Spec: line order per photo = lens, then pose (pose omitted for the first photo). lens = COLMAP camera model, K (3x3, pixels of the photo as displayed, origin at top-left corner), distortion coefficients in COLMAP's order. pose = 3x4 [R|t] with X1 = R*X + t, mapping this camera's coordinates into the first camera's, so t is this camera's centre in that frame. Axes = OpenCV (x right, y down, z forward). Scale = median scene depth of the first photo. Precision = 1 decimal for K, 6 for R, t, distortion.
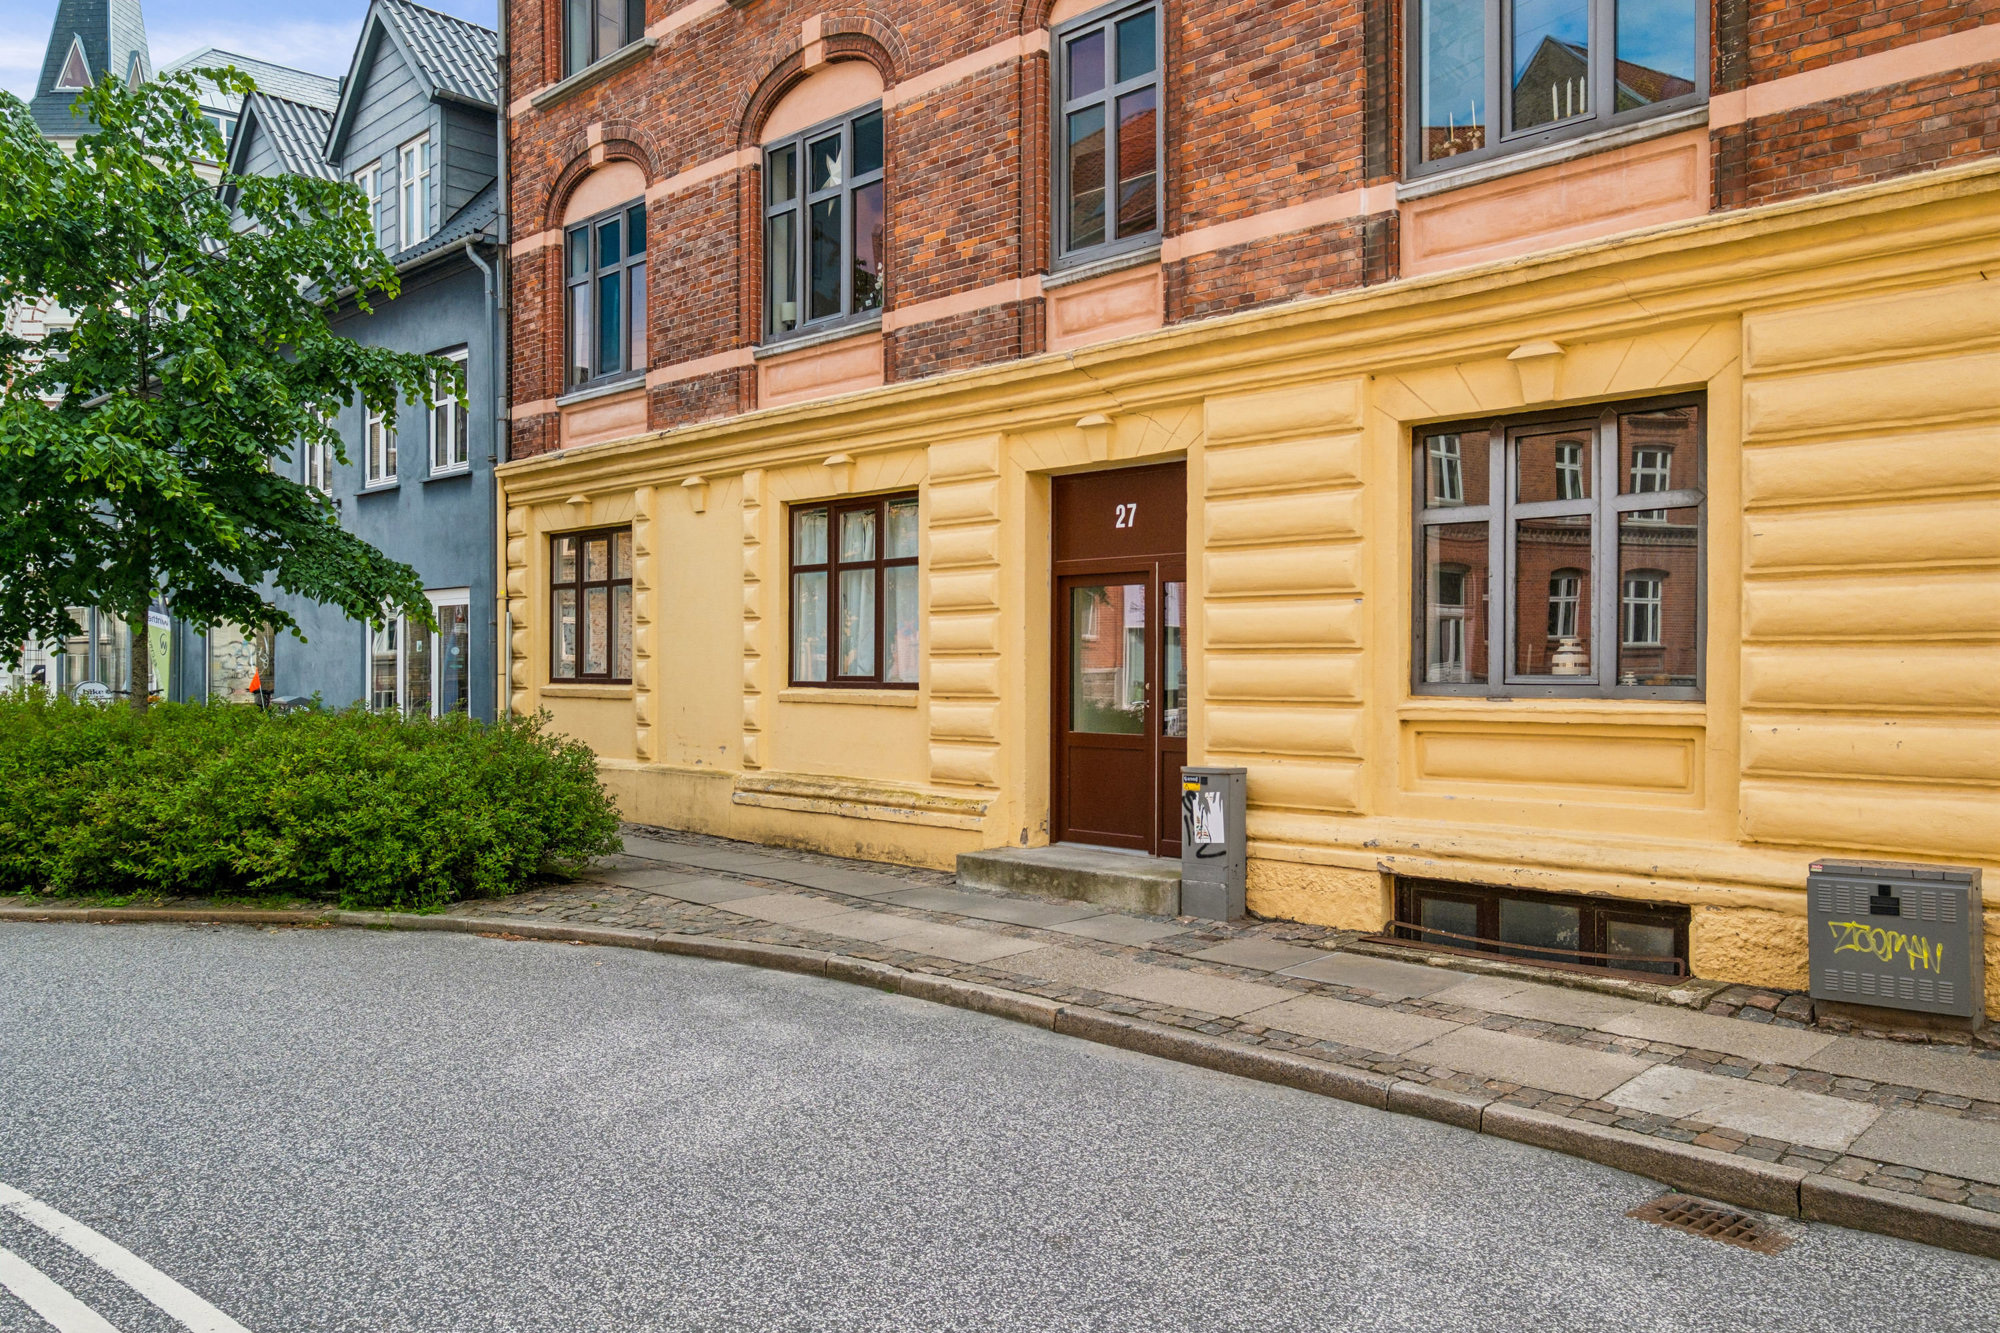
lens RADIAL K [[1434.5, 0, 1002.6], [0, 1434.5, 666.2], [0, 0, 1]] dist [-0.009236, 0.009233]
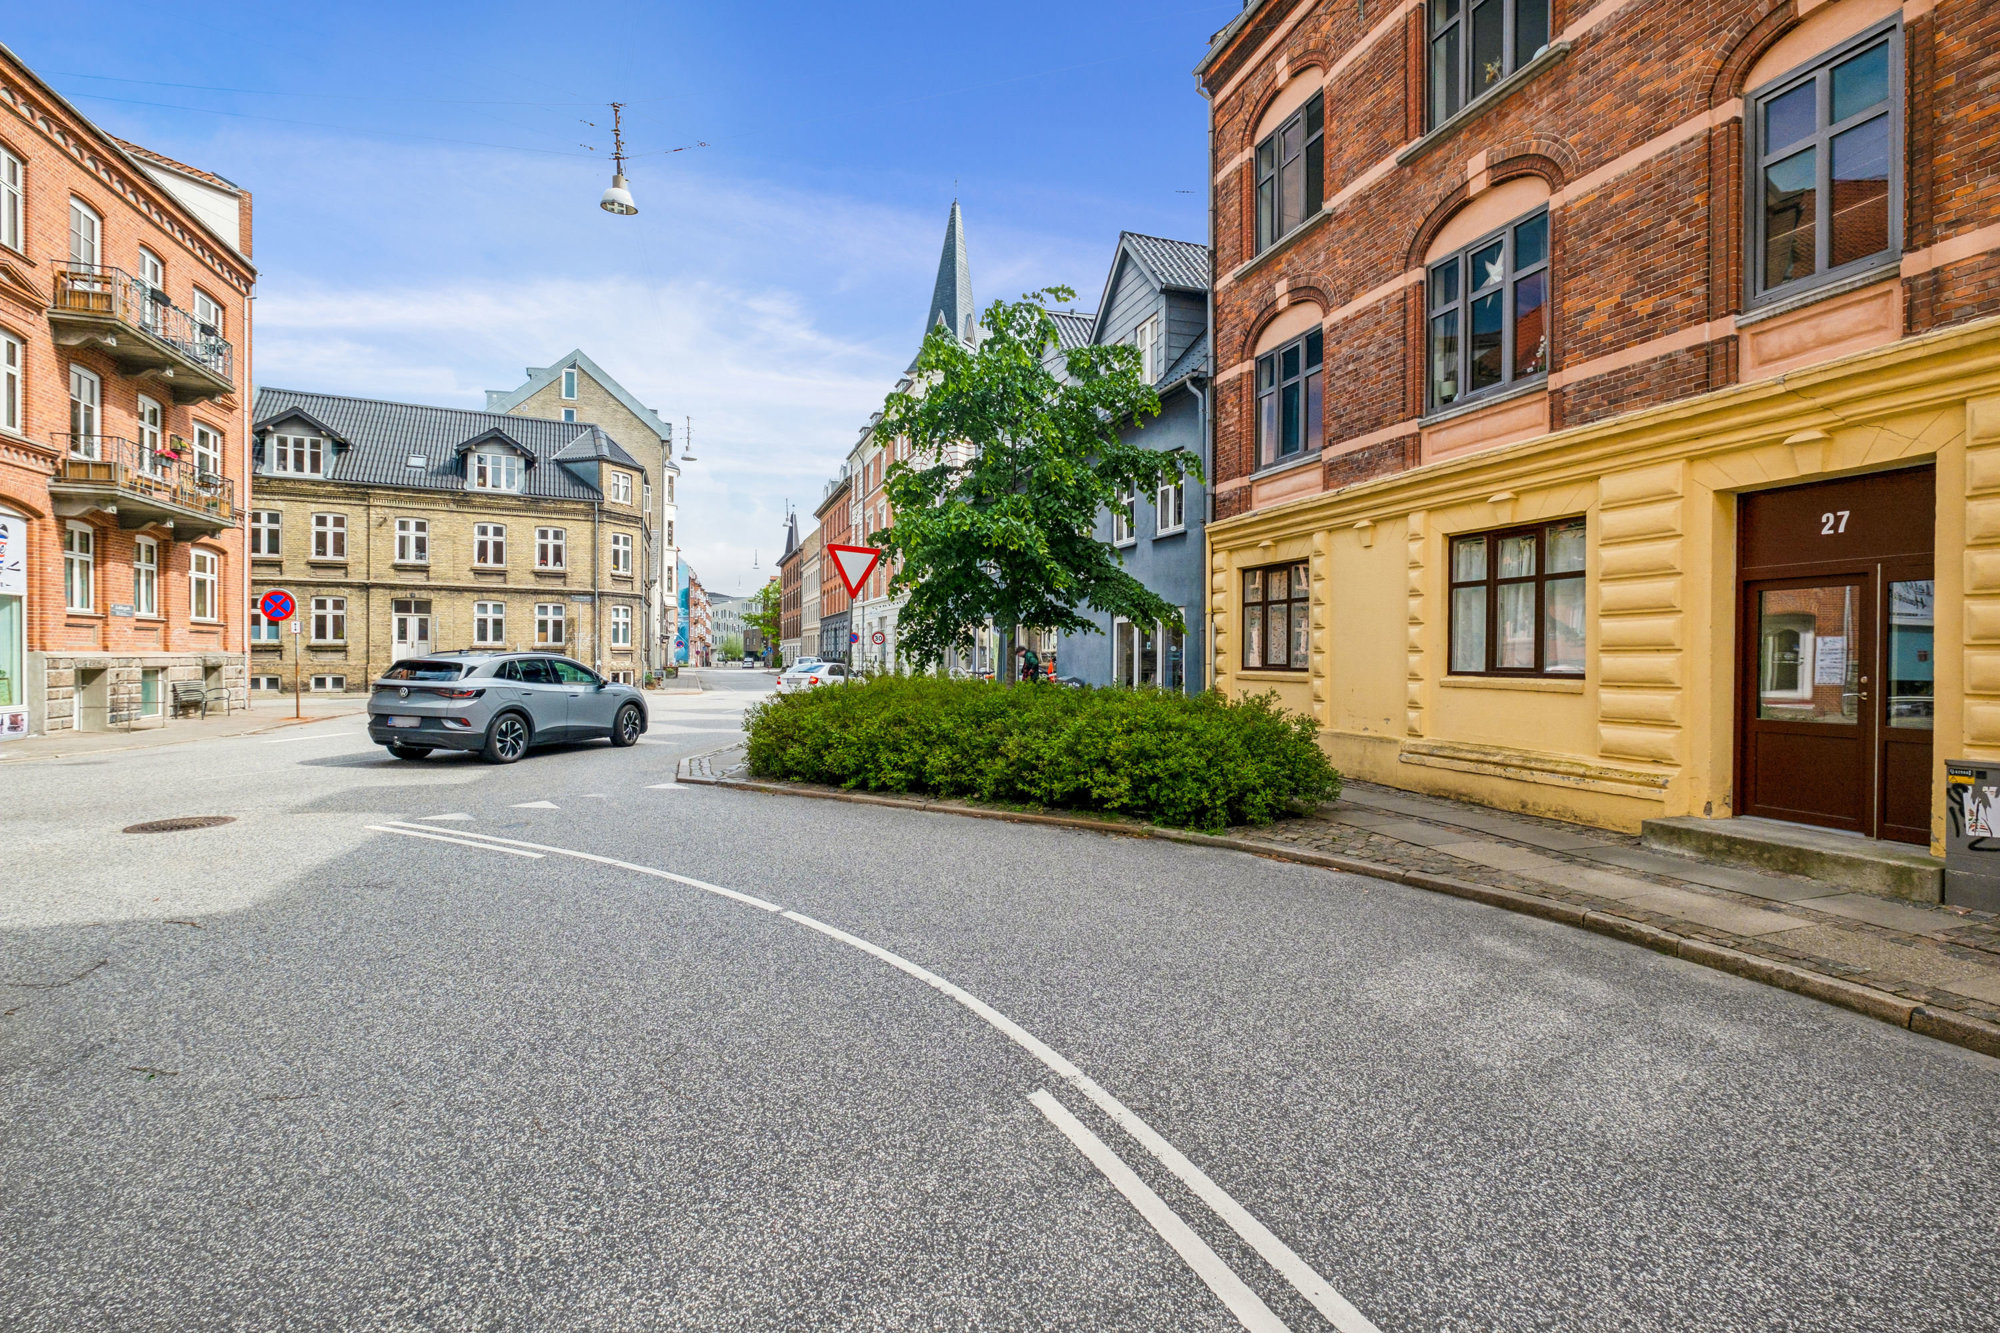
lens RADIAL K [[923.3, 0, 1000.7], [0, 923.3, 663.6], [0, 0, 1]] dist [-0.022118, 0.000986]
pose [[0.874470, 0.003094, -0.485069, -0.129333], [0.000409, 0.999975, 0.007115, -0.003052], [0.485079, -0.006421, 0.874447, 0.089116]]
